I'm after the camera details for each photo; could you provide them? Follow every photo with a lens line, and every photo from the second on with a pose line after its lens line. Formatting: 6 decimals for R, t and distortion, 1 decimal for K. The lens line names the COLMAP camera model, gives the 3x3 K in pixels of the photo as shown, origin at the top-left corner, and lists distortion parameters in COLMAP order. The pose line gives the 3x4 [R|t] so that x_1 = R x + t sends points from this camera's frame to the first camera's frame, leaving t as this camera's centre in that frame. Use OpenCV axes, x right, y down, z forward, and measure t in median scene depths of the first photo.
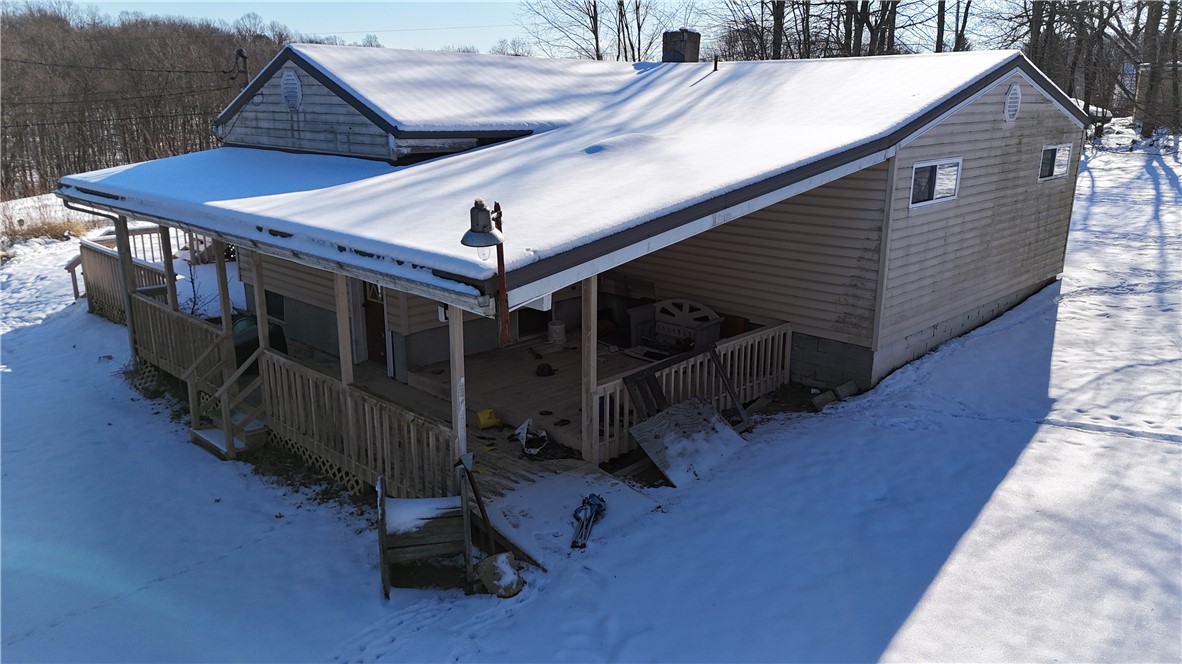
lens RADIAL K [[838.4, 0, 563.4], [0, 838.4, 332.9], [0, 0, 1]] dist [0.094609, -0.119758]
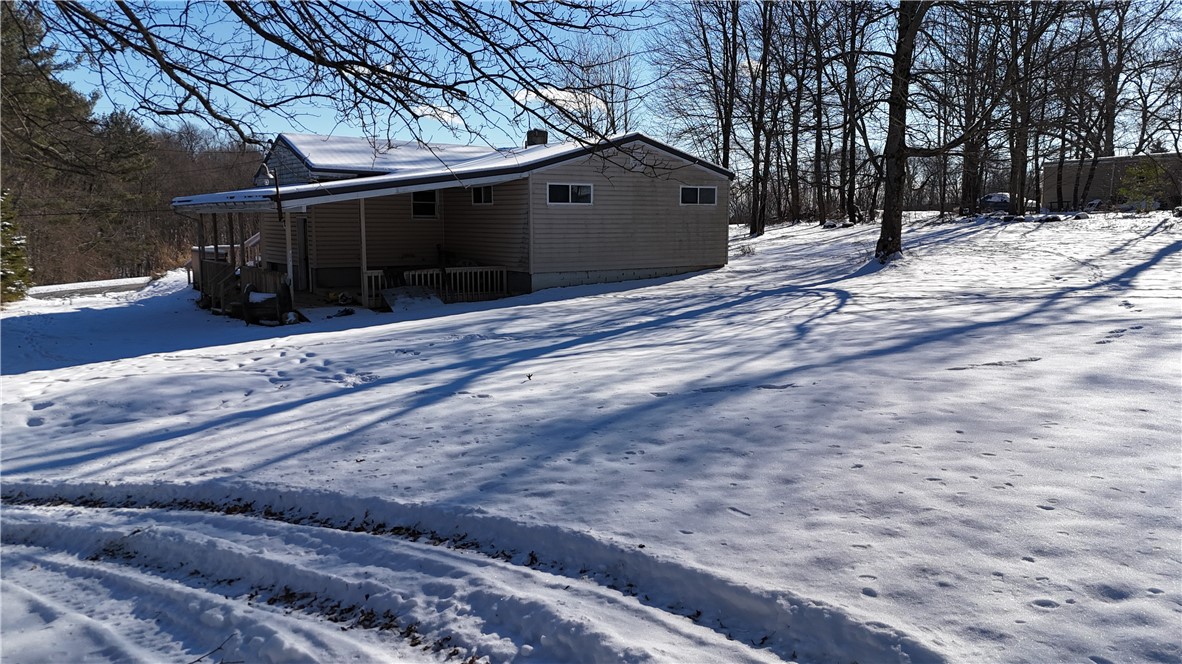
lens RADIAL K [[838.4, 0, 563.4], [0, 838.4, 332.9], [0, 0, 1]] dist [0.094609, -0.119758]
pose [[0.985347, 0.022548, -0.169063, 0.723272], [-0.045822, 0.989777, -0.135059, 0.390527], [0.164289, 0.140827, 0.976308, -0.833982]]
